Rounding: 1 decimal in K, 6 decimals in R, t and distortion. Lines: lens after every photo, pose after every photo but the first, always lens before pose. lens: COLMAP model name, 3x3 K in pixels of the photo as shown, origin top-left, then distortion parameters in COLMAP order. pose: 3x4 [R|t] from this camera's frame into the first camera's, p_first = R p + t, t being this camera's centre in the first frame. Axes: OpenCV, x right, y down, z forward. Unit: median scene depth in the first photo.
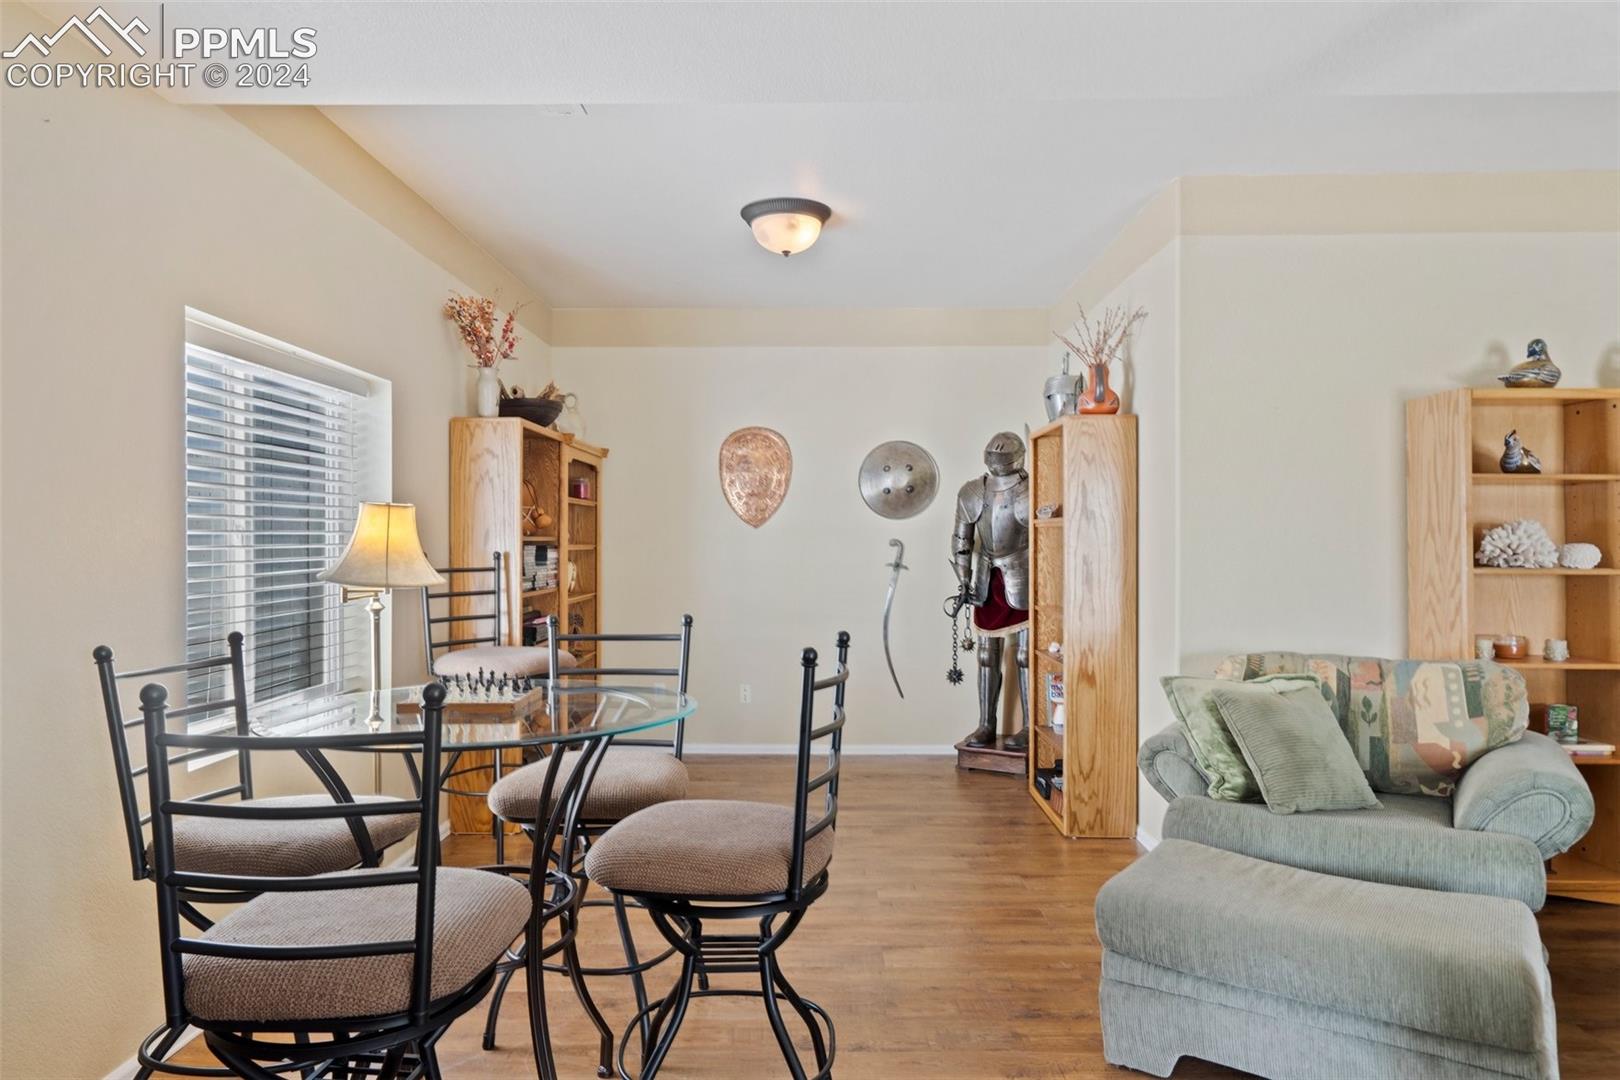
lens RADIAL K [[985.3, 0, 811.8], [0, 985.3, 542.9], [0, 0, 1]] dist [0.014117, 0.001796]
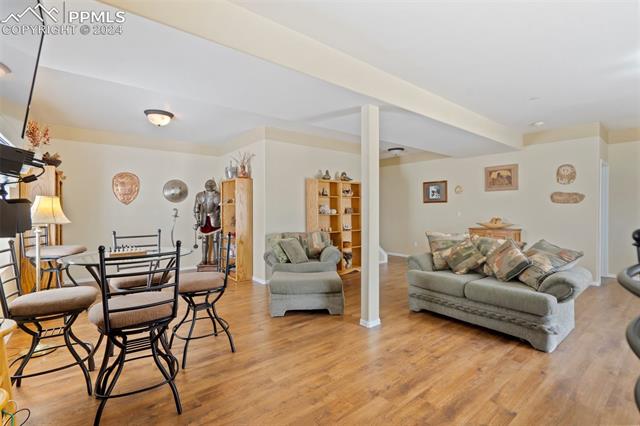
lens RADIAL K [[295.0, 0, 317.0], [0, 295.0, 210.9], [0, 0, 1]] dist [0.002562, -0.000322]
pose [[0.775156, -0.005401, 0.631747, -0.250738], [0.002361, 0.999981, 0.005651, 0.000347], [-0.631766, -0.002888, 0.775154, -0.145767]]
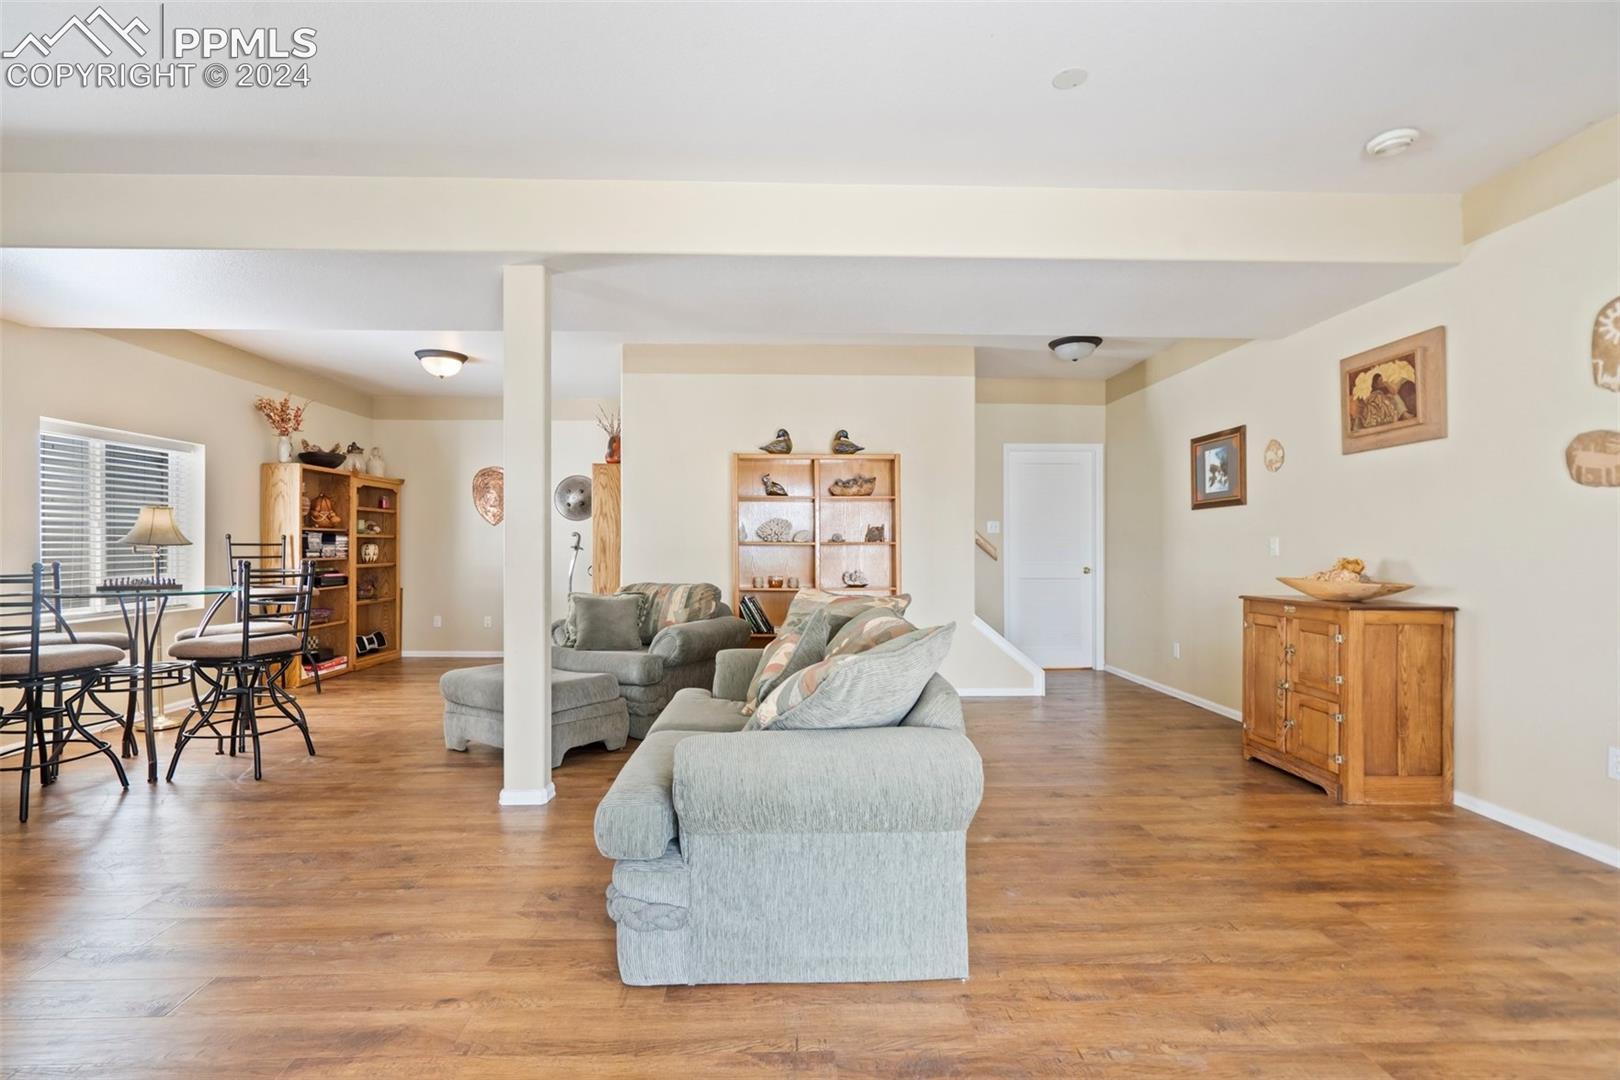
lens RADIAL K [[746.7, 0, 812.5], [0, 746.7, 544.8], [0, 0, 1]] dist [0.002562, -0.000322]
pose [[0.999486, 0.002175, 0.031986, 0.636468], [-0.002048, 0.999990, -0.004027, 0.031503], [-0.031995, 0.003959, 0.999480, -0.448903]]
